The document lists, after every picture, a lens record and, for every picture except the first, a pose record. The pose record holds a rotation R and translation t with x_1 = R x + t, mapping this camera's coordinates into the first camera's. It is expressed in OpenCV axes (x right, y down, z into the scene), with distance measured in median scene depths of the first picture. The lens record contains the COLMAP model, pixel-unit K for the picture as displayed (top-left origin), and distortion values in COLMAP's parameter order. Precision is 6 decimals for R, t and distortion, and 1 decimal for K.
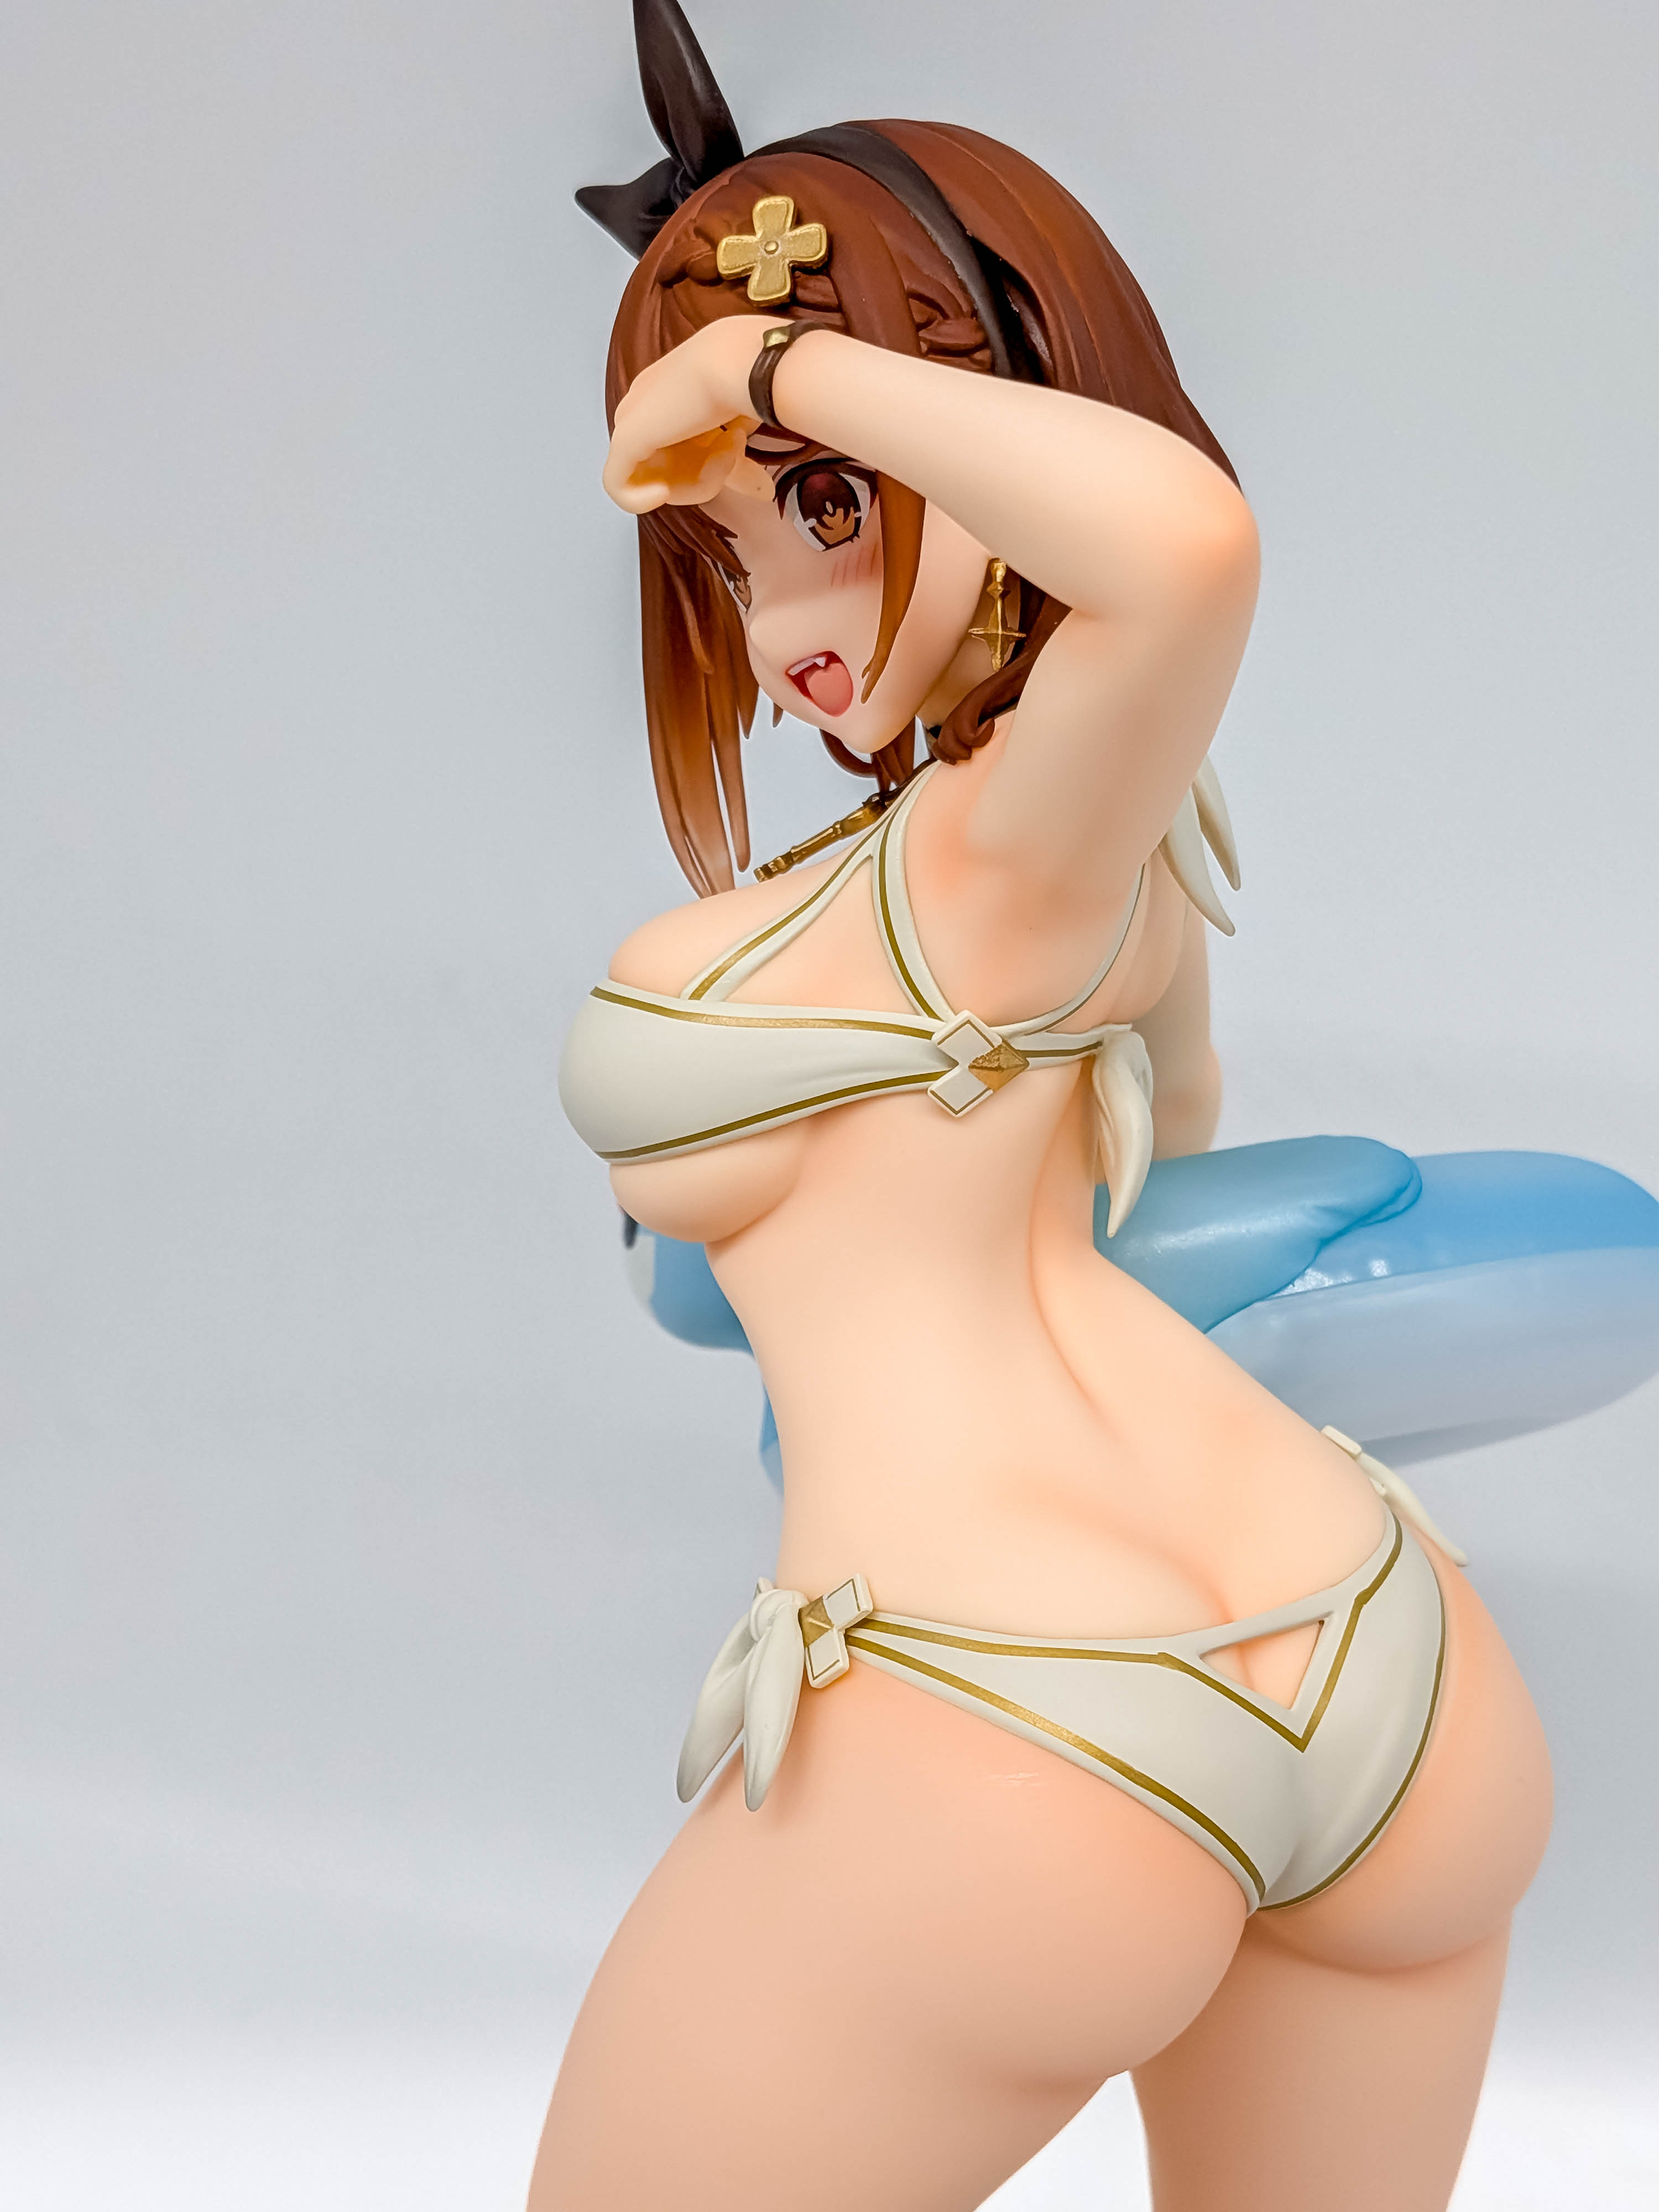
lens RADIAL K [[3242.2, 0, 867.9], [0, 3242.2, 1140.2], [0, 0, 1]] dist [0.084702, 0.000000]
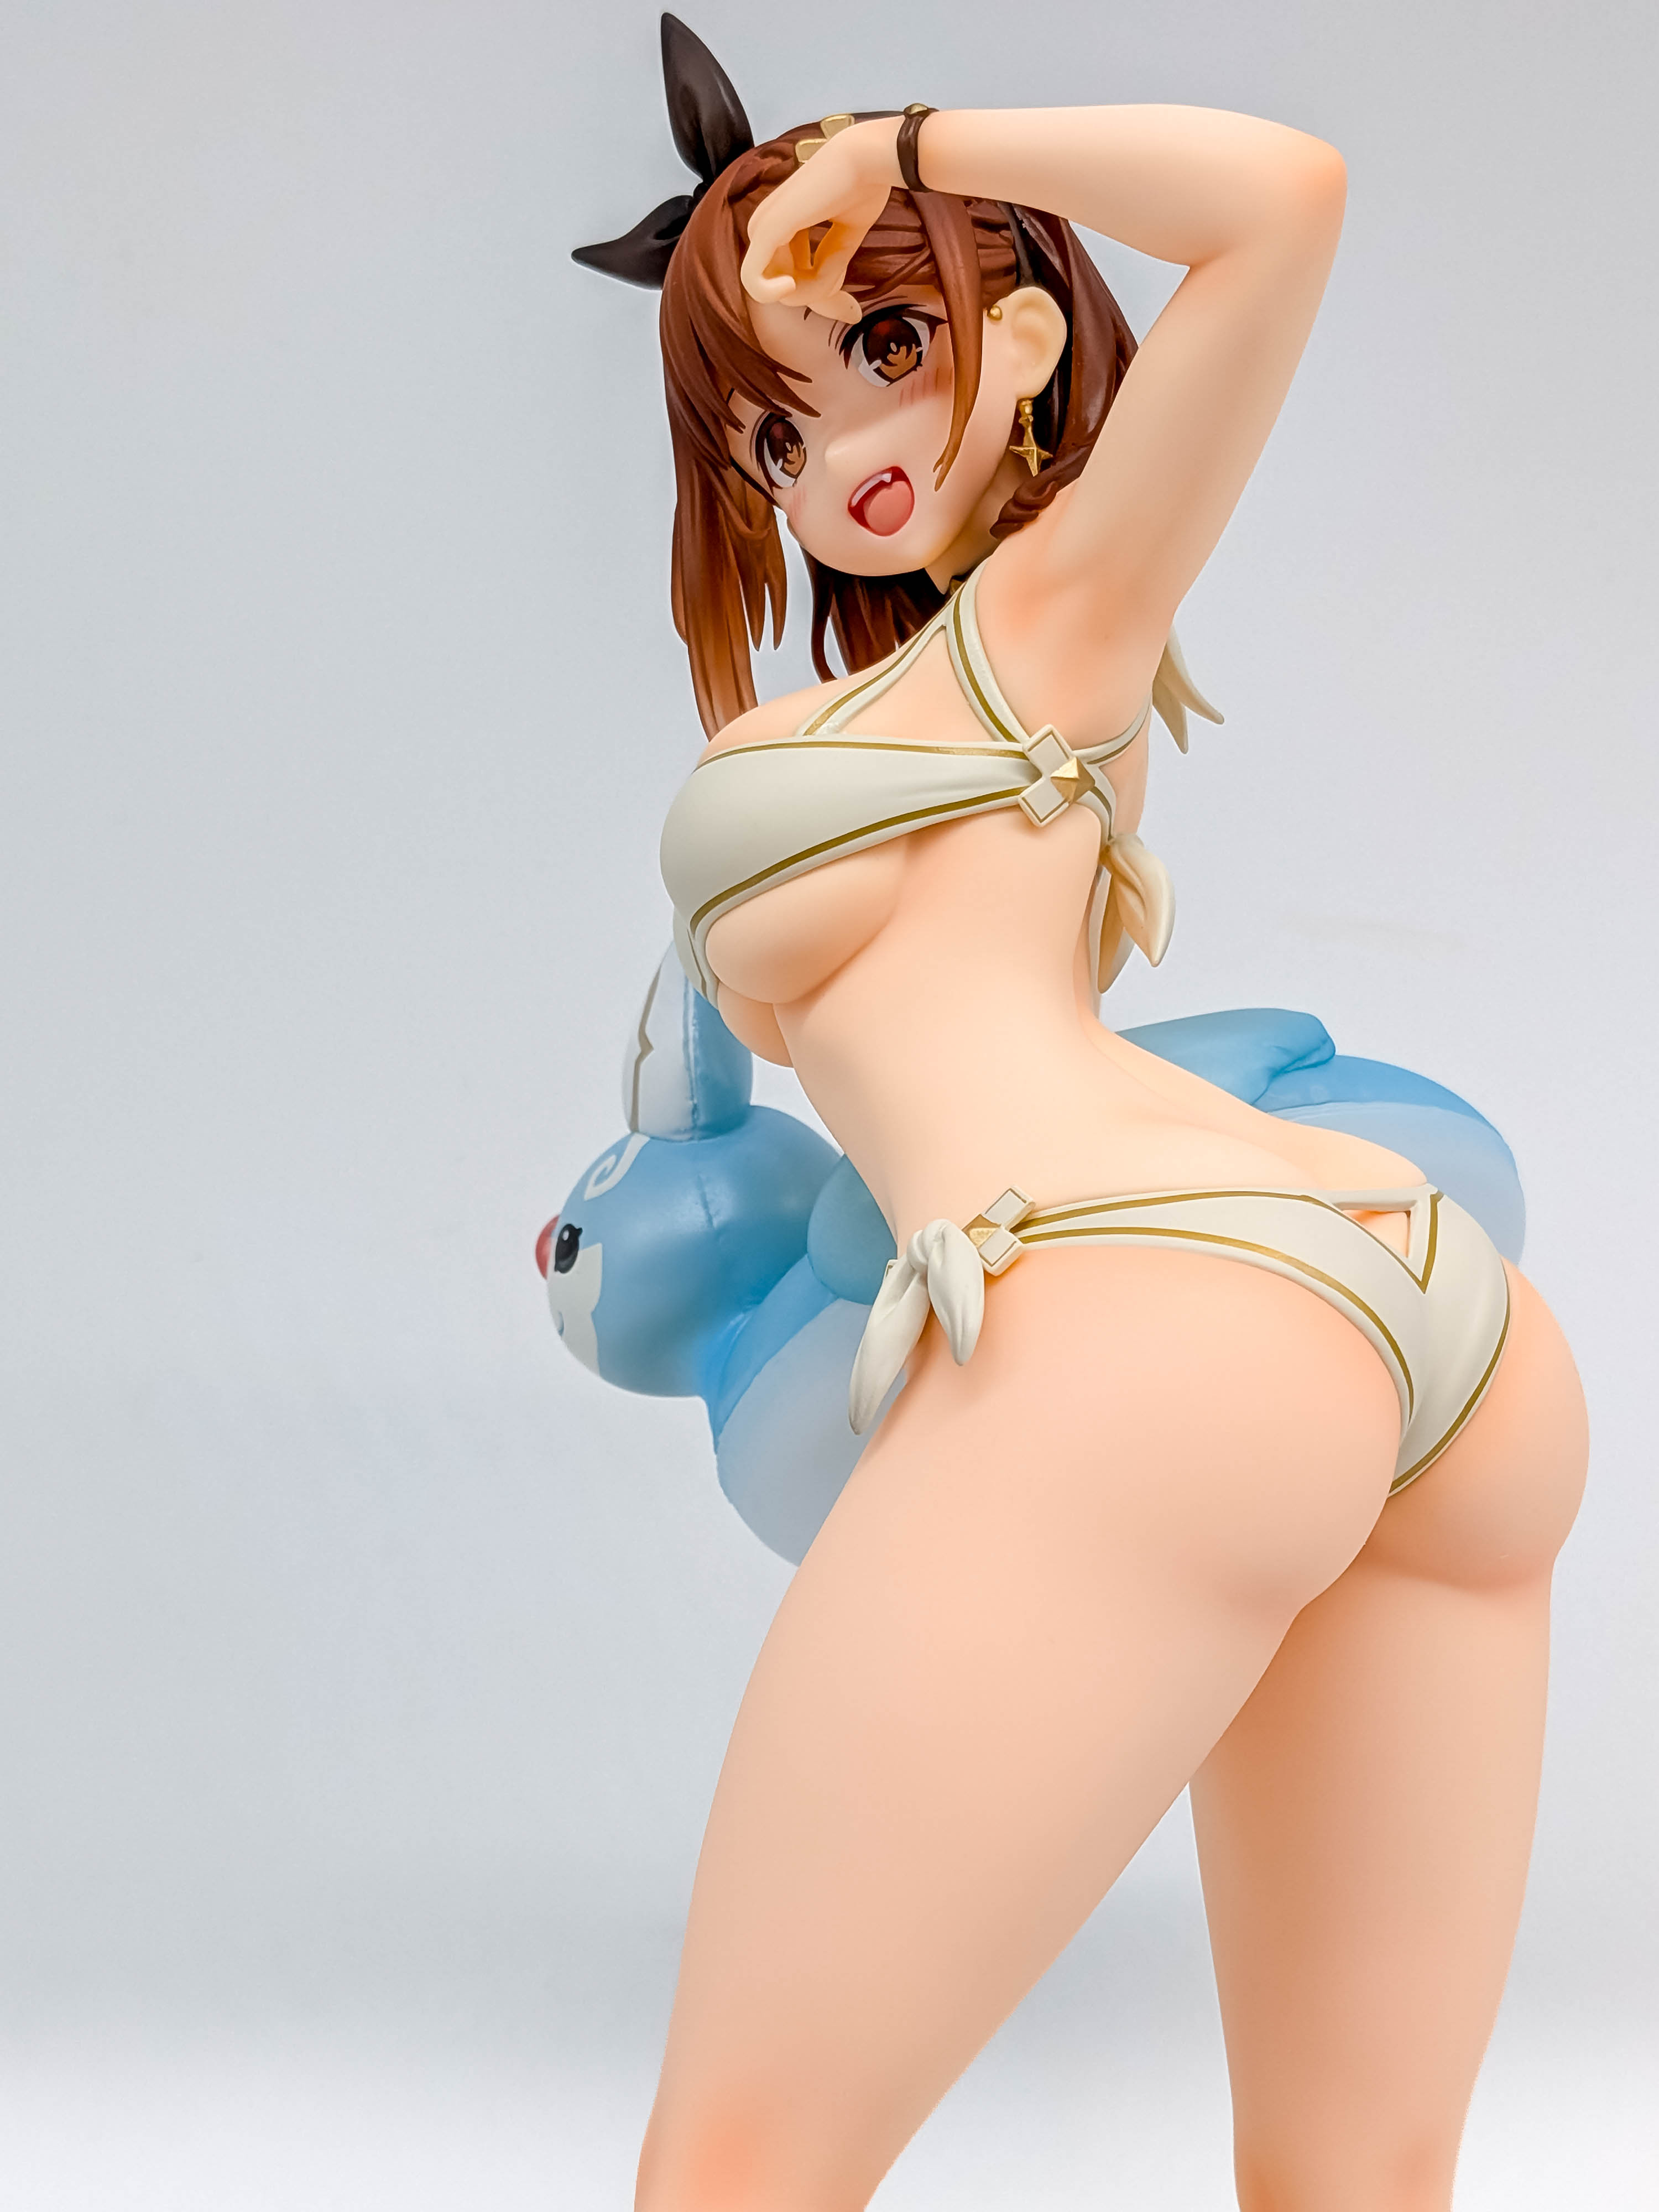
lens RADIAL K [[3242.2, 0, 918.2], [0, 3242.2, 1156.1], [0, 0, 1]] dist [0.084702, 0.000000]
pose [[0.962134, -0.018235, 0.271967, -0.338027], [0.115470, 0.931077, -0.346067, 0.507773], [-0.246911, 0.364367, 0.897926, 0.009750]]
